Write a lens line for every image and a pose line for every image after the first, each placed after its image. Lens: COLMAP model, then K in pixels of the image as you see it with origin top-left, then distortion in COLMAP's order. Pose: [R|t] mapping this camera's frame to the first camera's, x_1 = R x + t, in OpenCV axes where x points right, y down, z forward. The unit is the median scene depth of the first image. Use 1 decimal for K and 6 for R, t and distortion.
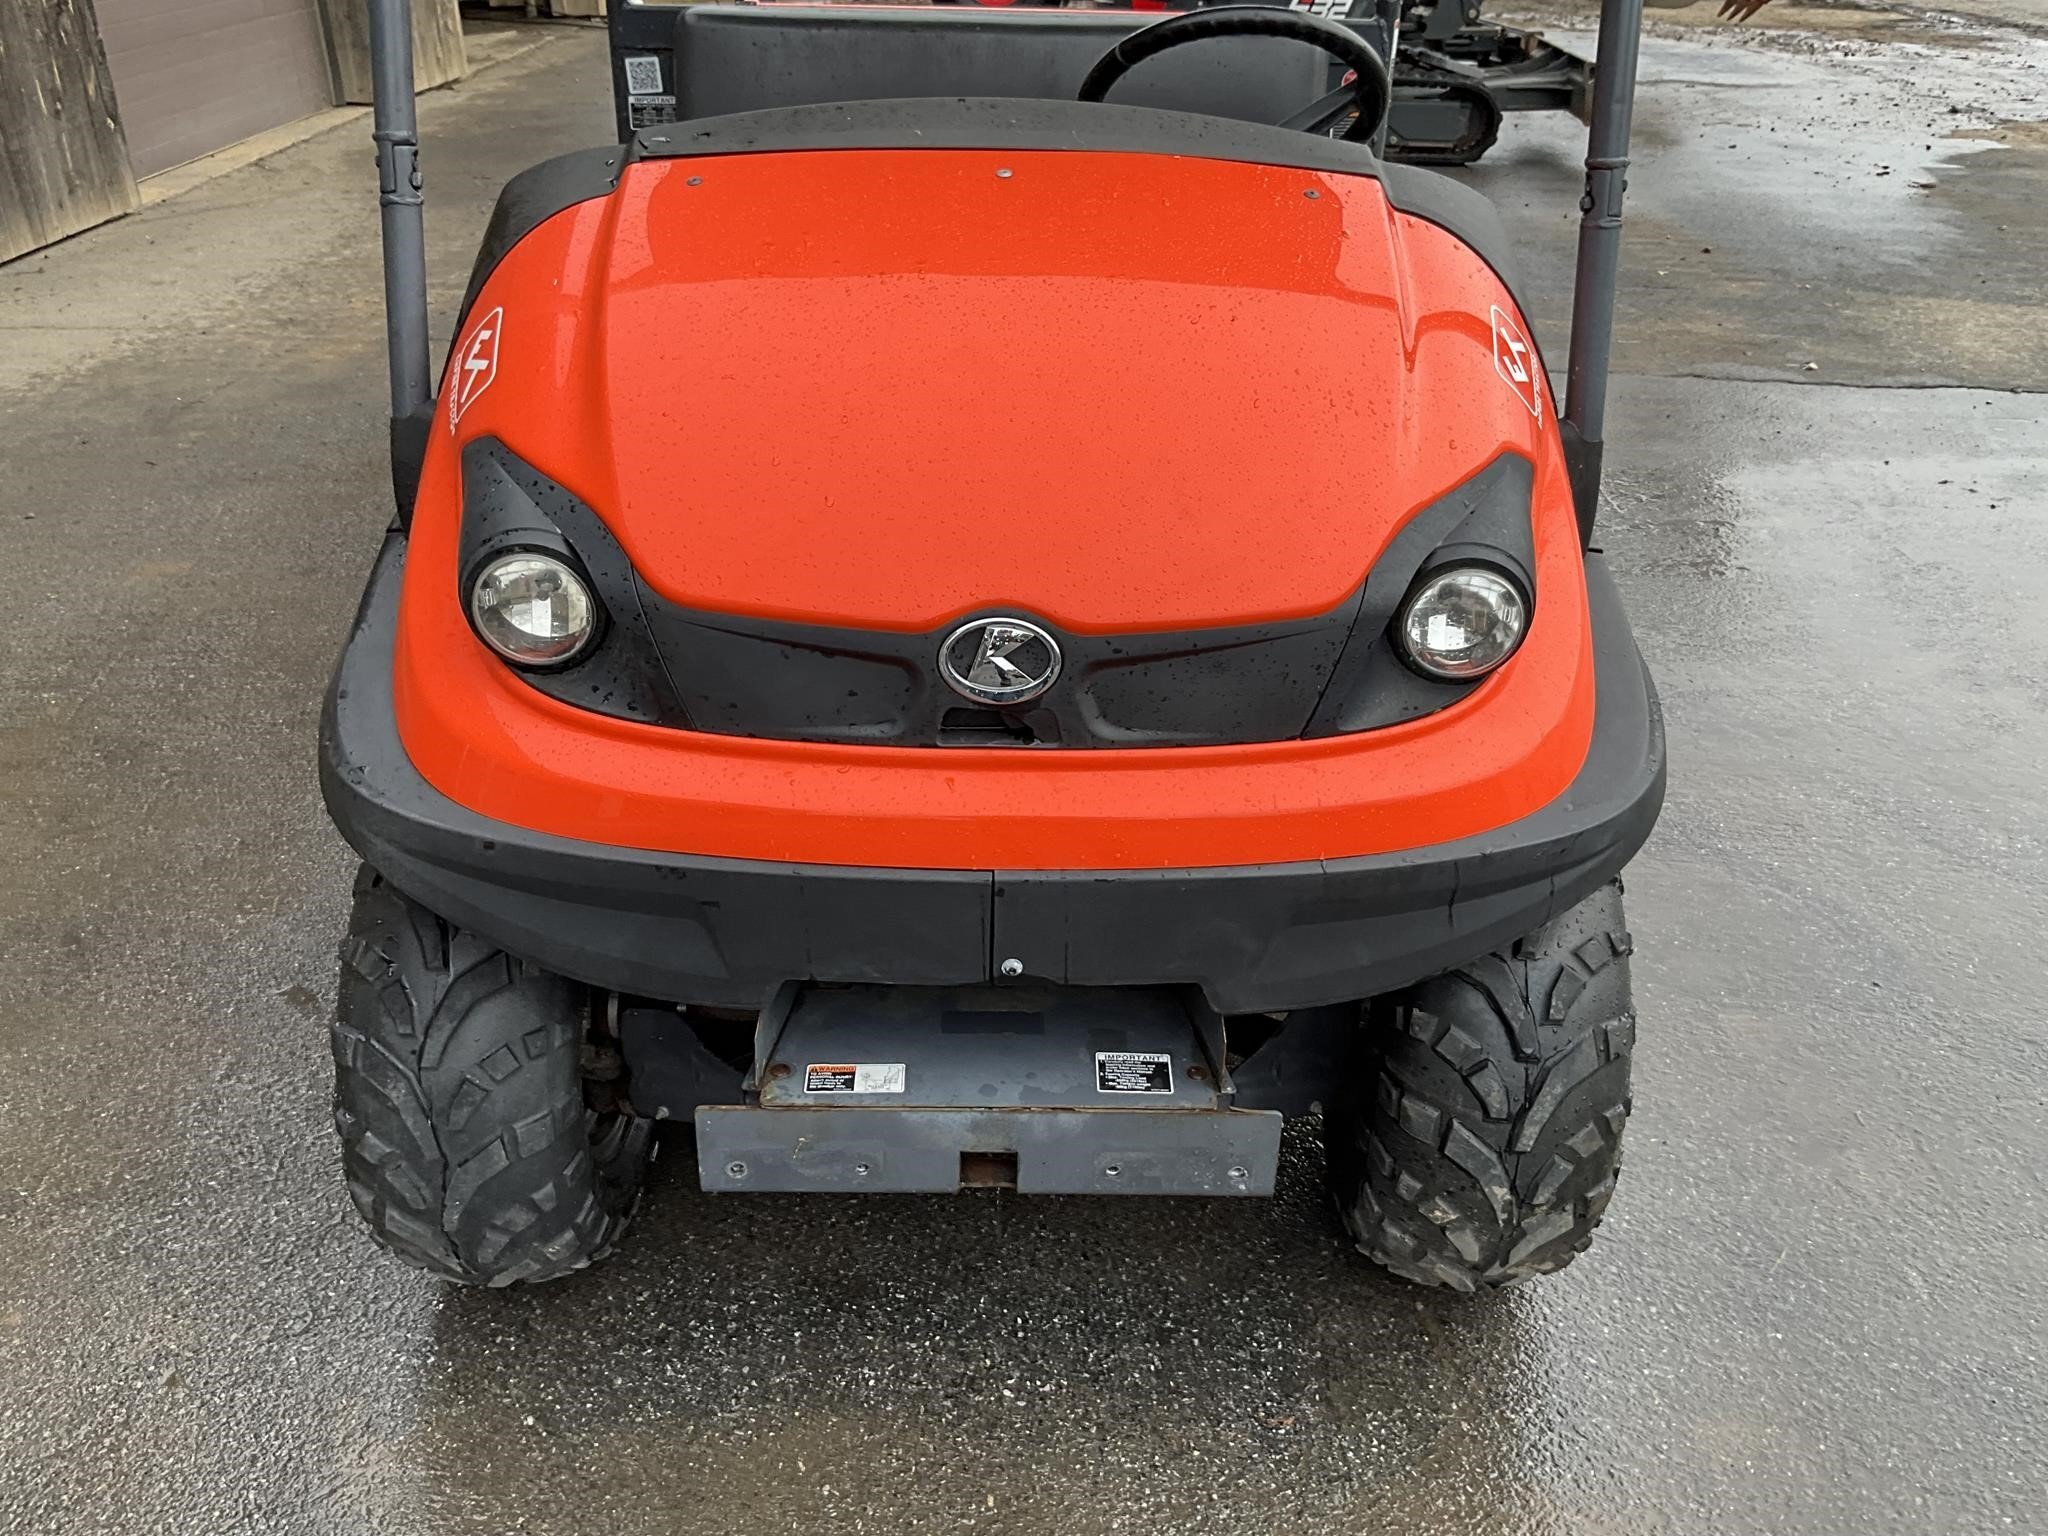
lens RADIAL K [[1722.4, 0, 1022.7], [0, 1722.4, 768.4], [0, 0, 1]] dist [0.102061, -0.209658]
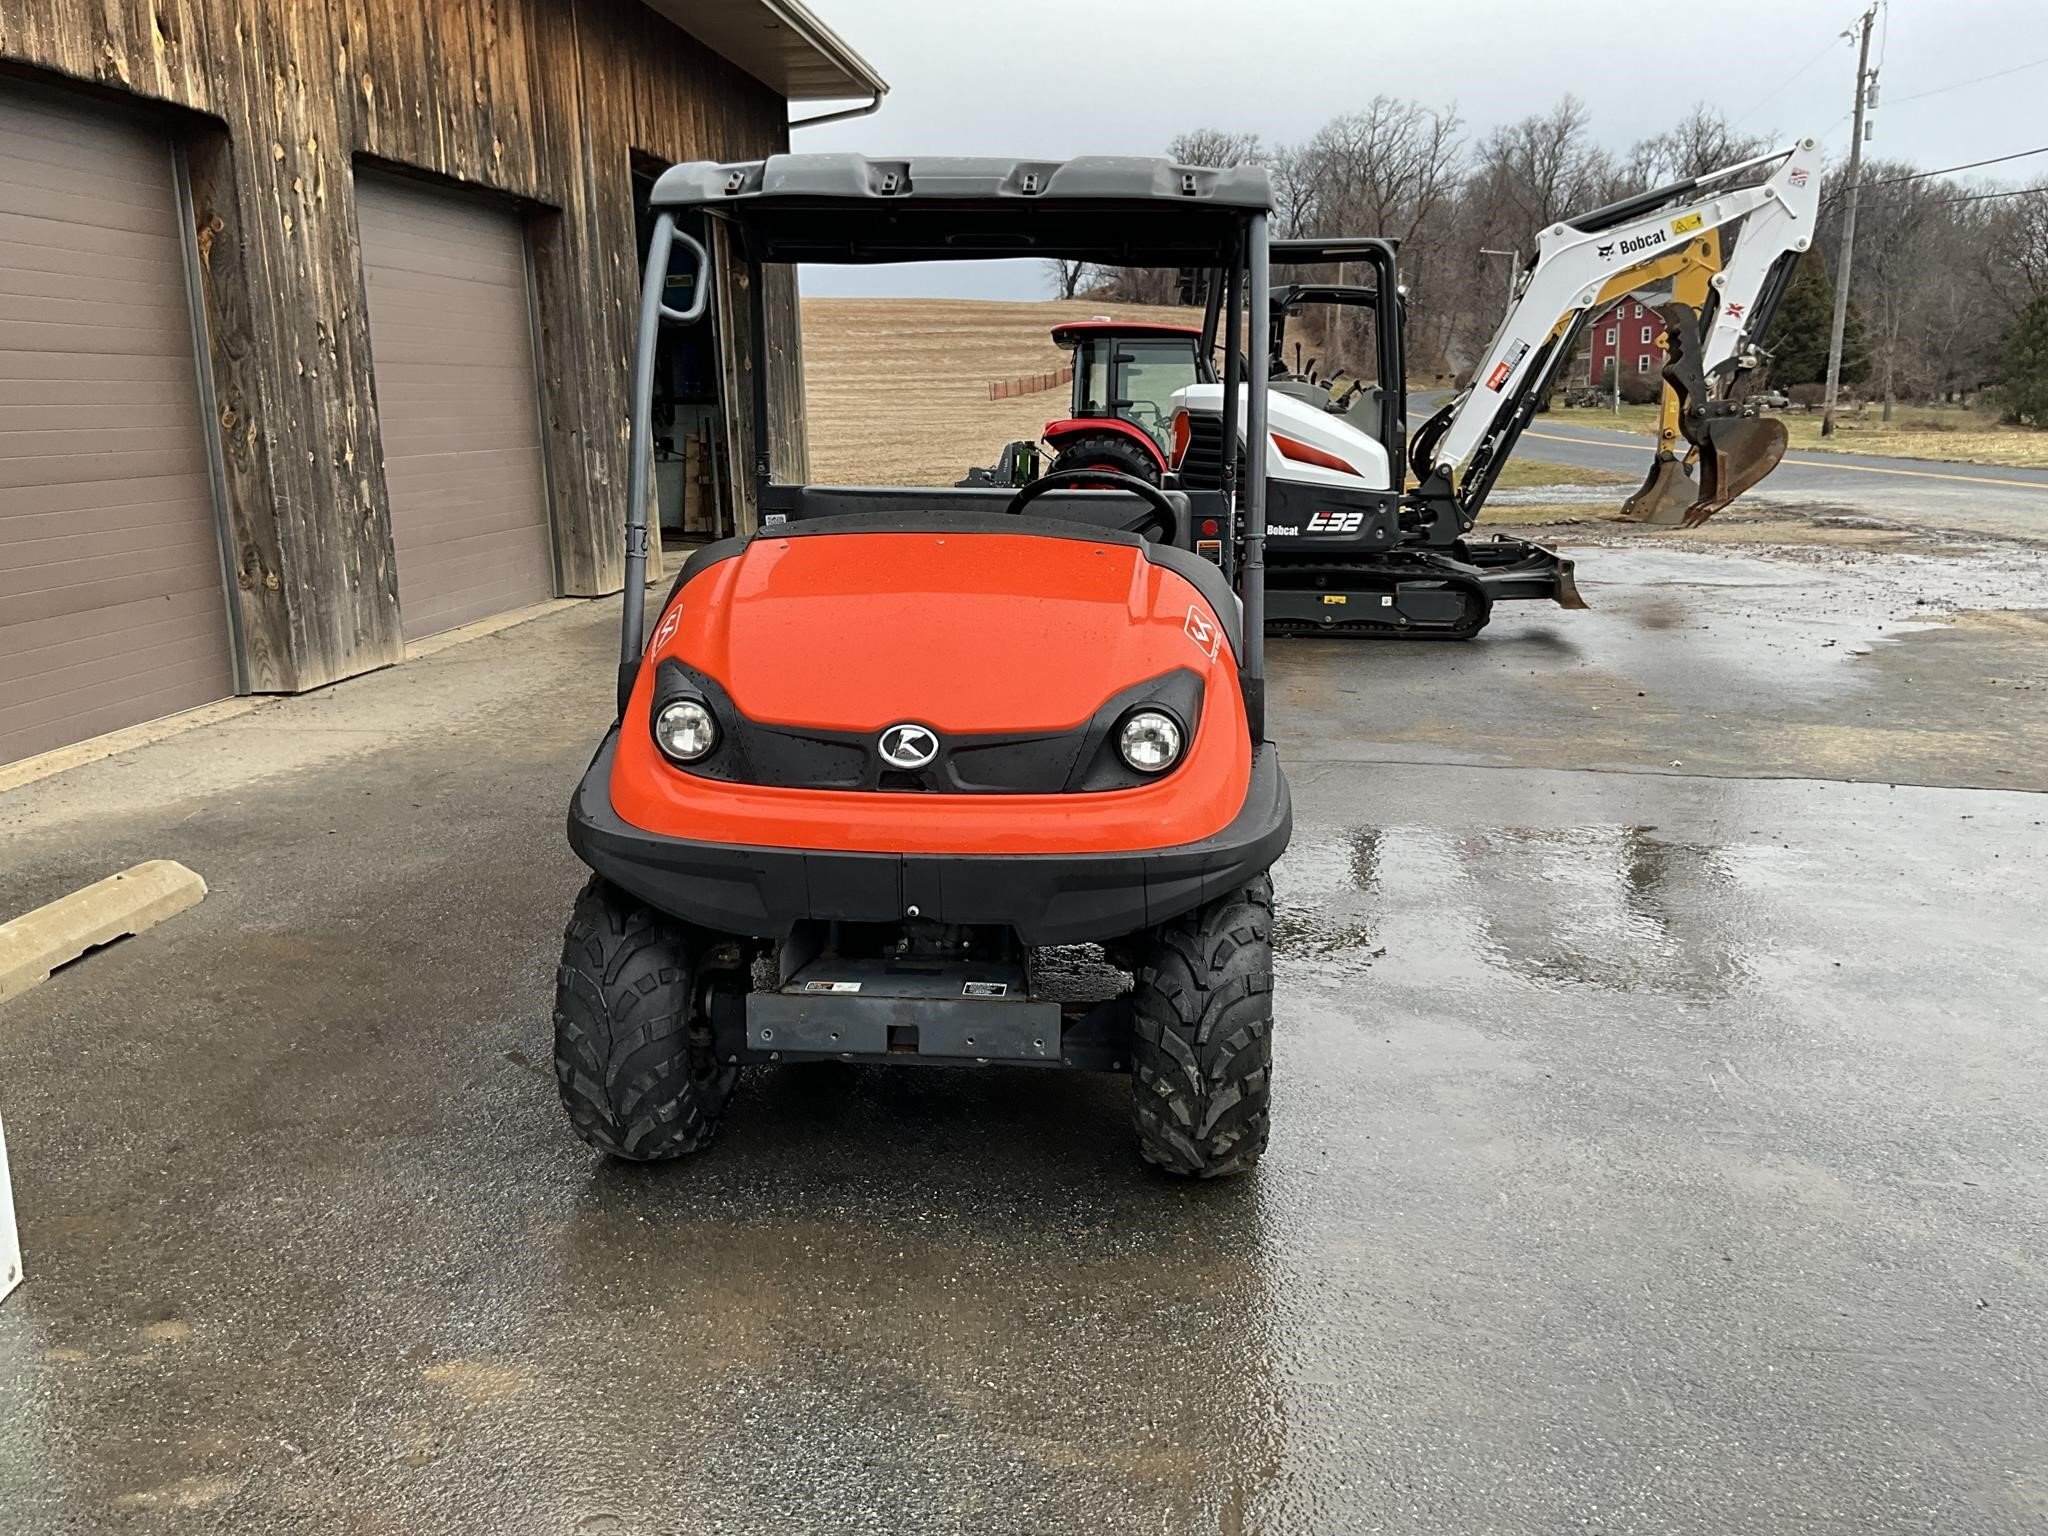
lens RADIAL K [[1710.7, 0, 1035.6], [0, 1710.7, 763.9], [0, 0, 1]] dist [0.126203, -0.270356]
pose [[0.997310, 0.006160, -0.073038, 0.238196], [-0.026485, 0.959421, -0.280730, 0.435623], [0.068345, 0.281909, 0.957004, -0.768457]]
